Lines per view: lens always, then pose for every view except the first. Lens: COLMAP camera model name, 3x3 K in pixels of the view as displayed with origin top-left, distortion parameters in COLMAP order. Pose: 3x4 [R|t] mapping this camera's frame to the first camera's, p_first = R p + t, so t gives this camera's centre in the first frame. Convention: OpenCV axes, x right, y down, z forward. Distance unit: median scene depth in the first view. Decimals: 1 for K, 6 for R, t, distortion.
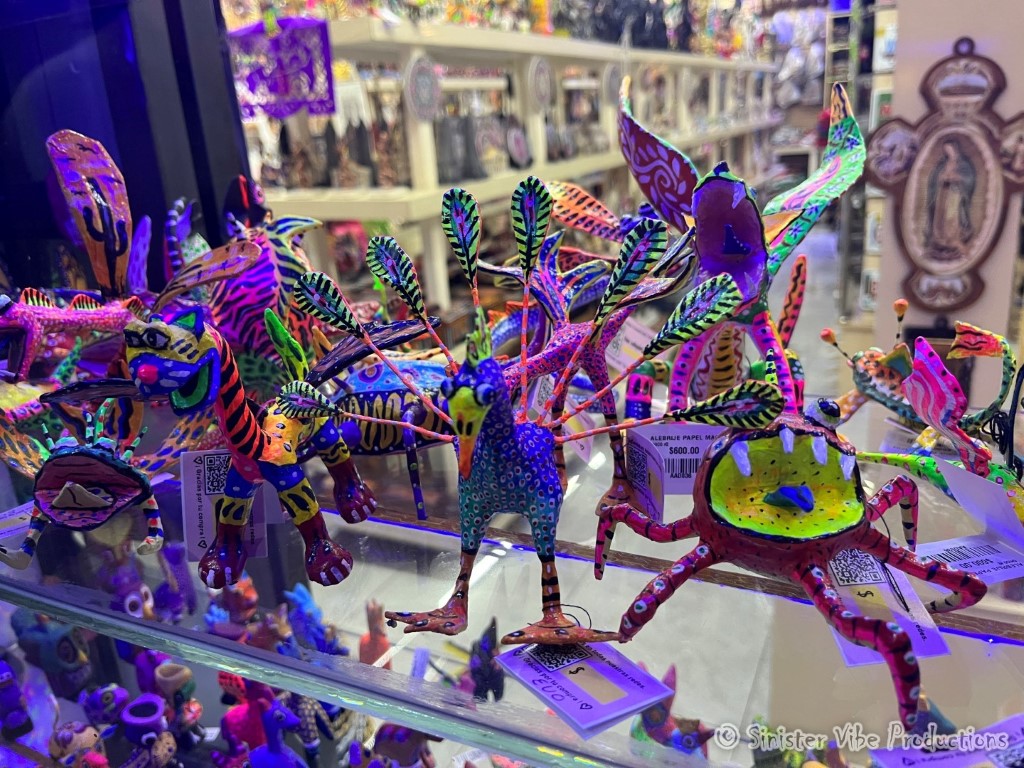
lens RADIAL K [[793.4, 0, 512.4], [0, 793.4, 381.5], [0, 0, 1]] dist [0.041366, -0.091792]
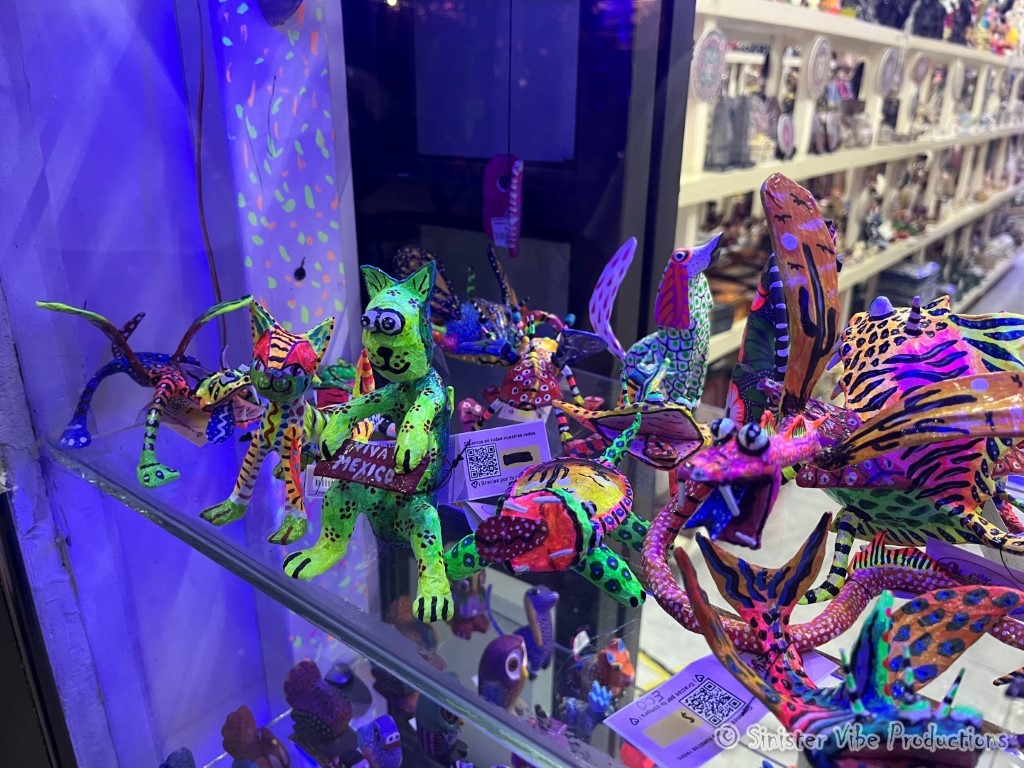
lens RADIAL K [[793.4, 0, 512.8], [0, 793.4, 386.5], [0, 0, 1]] dist [0.041366, -0.091792]
pose [[0.970866, 0.157310, -0.180754, -0.669488], [-0.148679, 0.987037, 0.060434, -0.141244], [0.187918, -0.031799, 0.981670, 0.257348]]
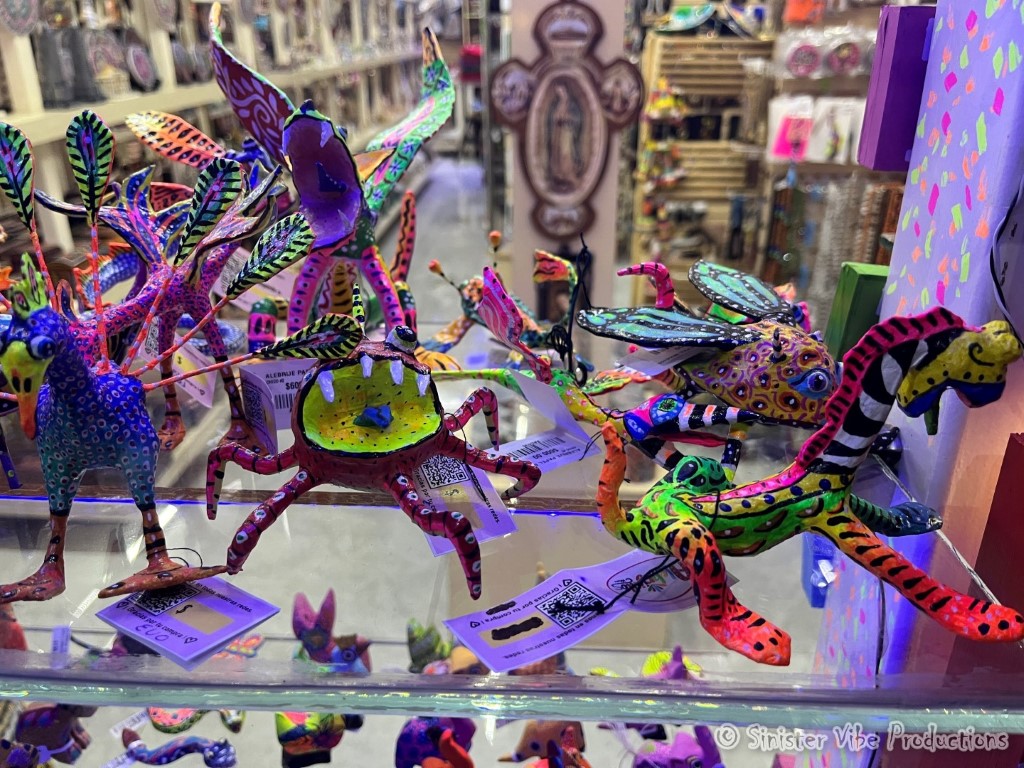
lens RADIAL K [[793.4, 0, 512.0], [0, 793.4, 383.3], [0, 0, 1]] dist [0.041366, -0.091792]
pose [[0.916637, -0.099550, 0.387125, 0.064424], [0.066888, 0.993036, 0.096986, 0.002690], [-0.394084, -0.063007, 0.916912, -0.055426]]
